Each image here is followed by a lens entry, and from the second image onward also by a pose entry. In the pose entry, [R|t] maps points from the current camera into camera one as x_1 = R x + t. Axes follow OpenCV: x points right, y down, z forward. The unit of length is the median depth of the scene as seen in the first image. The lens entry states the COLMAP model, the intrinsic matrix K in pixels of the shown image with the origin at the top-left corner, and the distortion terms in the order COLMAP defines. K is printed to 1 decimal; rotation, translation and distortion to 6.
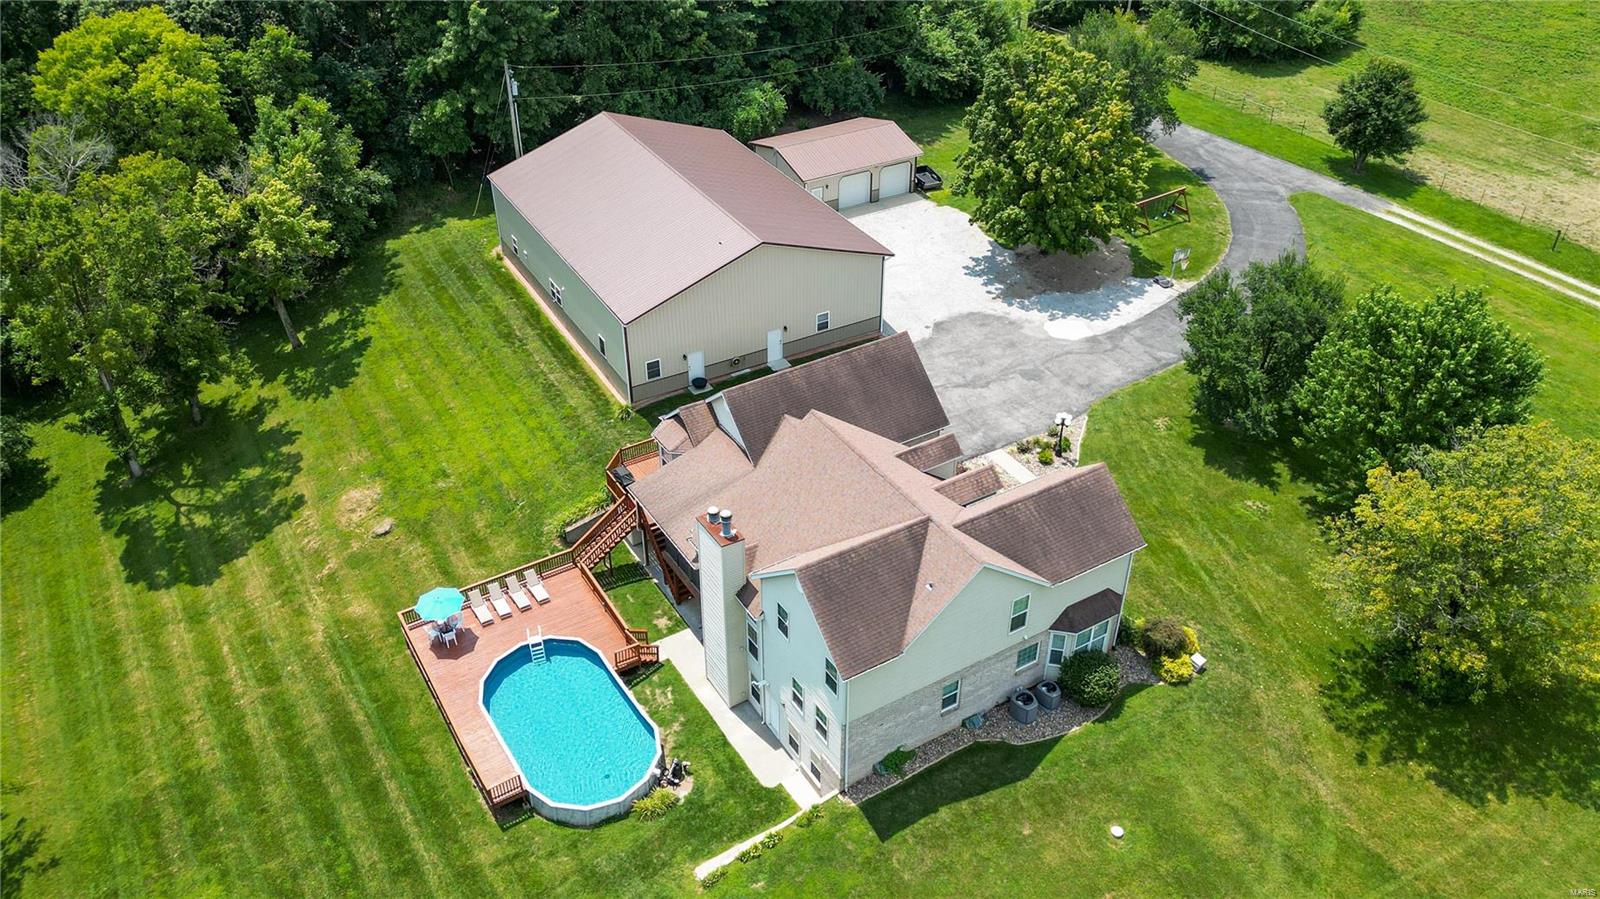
lens RADIAL K [[1263.5, 0, 778.5], [0, 1263.5, 433.0], [0, 0, 1]] dist [0.027517, -0.008117]
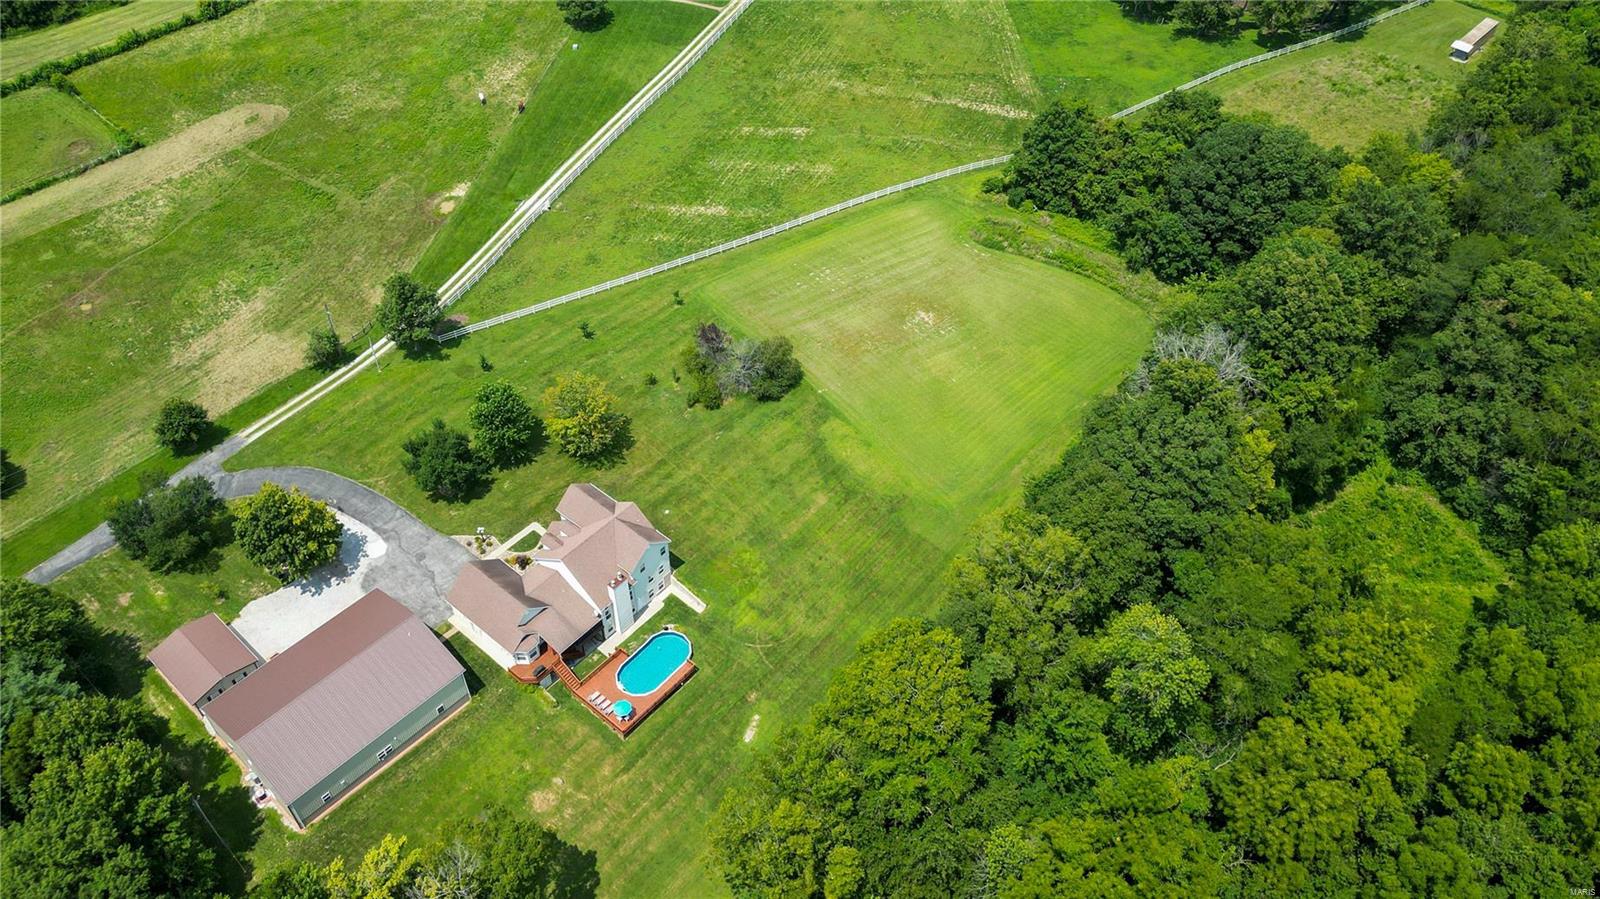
lens RADIAL K [[1273.9, 0, 790.5], [0, 1273.9, 459.2], [0, 0, 1]] dist [0.055951, -0.048954]
pose [[-0.306683, -0.689733, 0.655906, -1.344547], [0.541930, 0.439974, 0.716055, -1.372057], [-0.782469, 0.575057, 0.238854, -0.134760]]
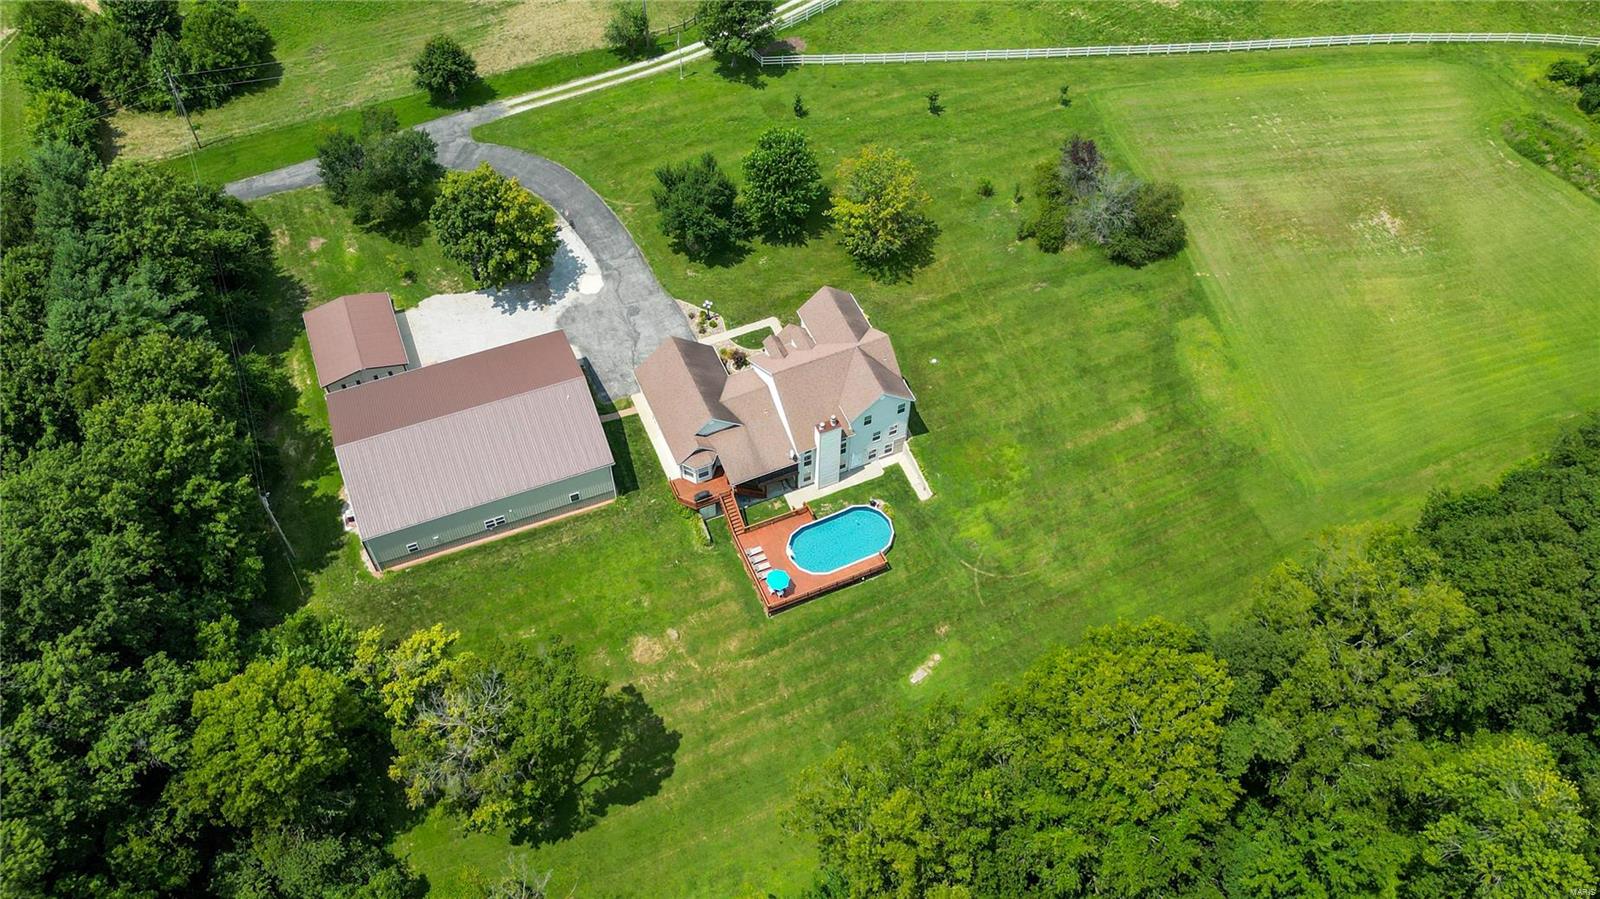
lens RADIAL K [[1345.2, 0, 790.3], [0, 1345.2, 452.4], [0, 0, 1]] dist [0.074262, -0.093817]
pose [[0.134648, -0.802916, 0.580686, -1.044158], [0.557287, 0.545920, 0.625622, -1.011796], [-0.819330, 0.239370, 0.520961, -0.133170]]
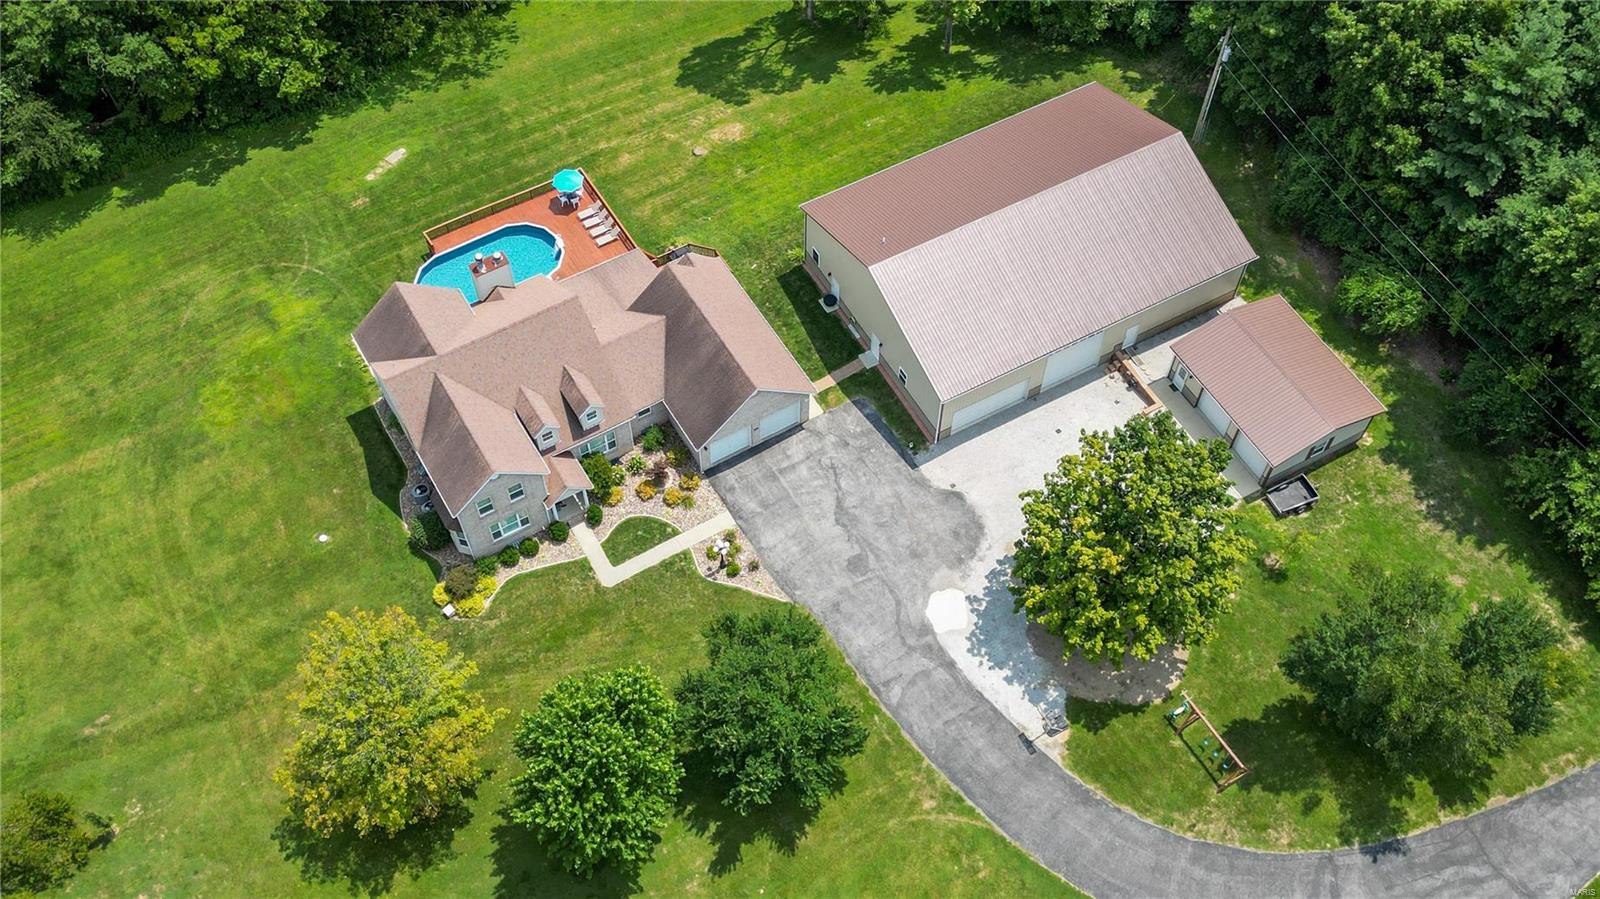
lens RADIAL K [[1517.5, 0, 796.8], [0, 1517.5, 449.3], [0, 0, 1]] dist [0.038378, 0.000000]
pose [[-0.001418, 0.844284, -0.535893, 0.773328], [-0.565625, 0.441254, 0.696680, -0.904707], [0.824661, 0.304103, 0.476922, 0.353821]]
